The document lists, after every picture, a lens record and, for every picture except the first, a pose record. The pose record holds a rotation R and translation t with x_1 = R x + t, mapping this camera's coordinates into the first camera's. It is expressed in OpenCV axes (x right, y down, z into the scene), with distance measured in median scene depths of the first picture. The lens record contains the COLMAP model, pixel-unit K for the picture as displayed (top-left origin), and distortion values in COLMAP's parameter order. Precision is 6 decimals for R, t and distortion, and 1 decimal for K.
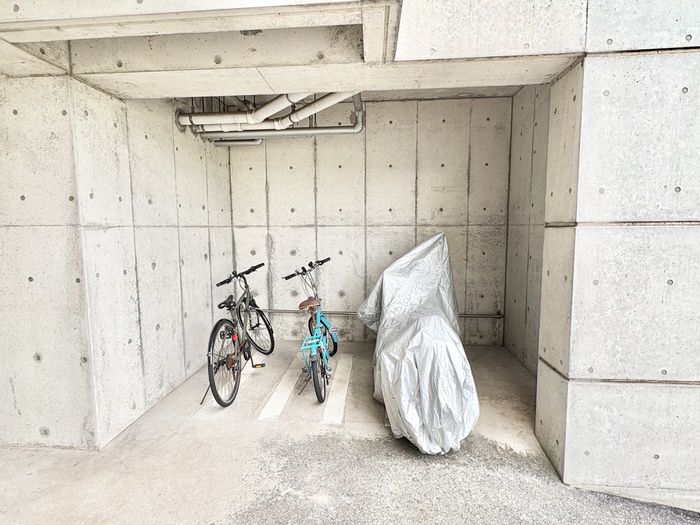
lens RADIAL K [[362.8, 0, 348.6], [0, 362.8, 262.3], [0, 0, 1]] dist [-0.001767, -0.000197]
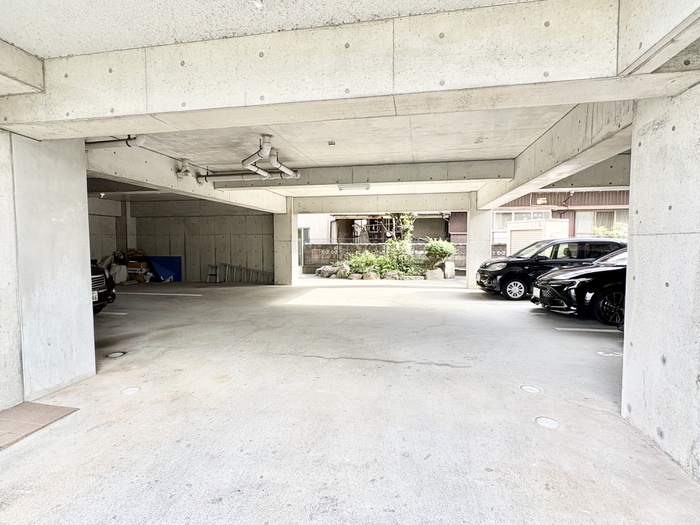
lens RADIAL K [[362.8, 0, 349.4], [0, 362.8, 263.2], [0, 0, 1]] dist [-0.001767, -0.000197]
pose [[-0.107909, 0.060768, -0.992302, 0.273166], [-0.095703, 0.992860, 0.071210, -0.001891], [0.989544, 0.102651, -0.101323, 0.195247]]
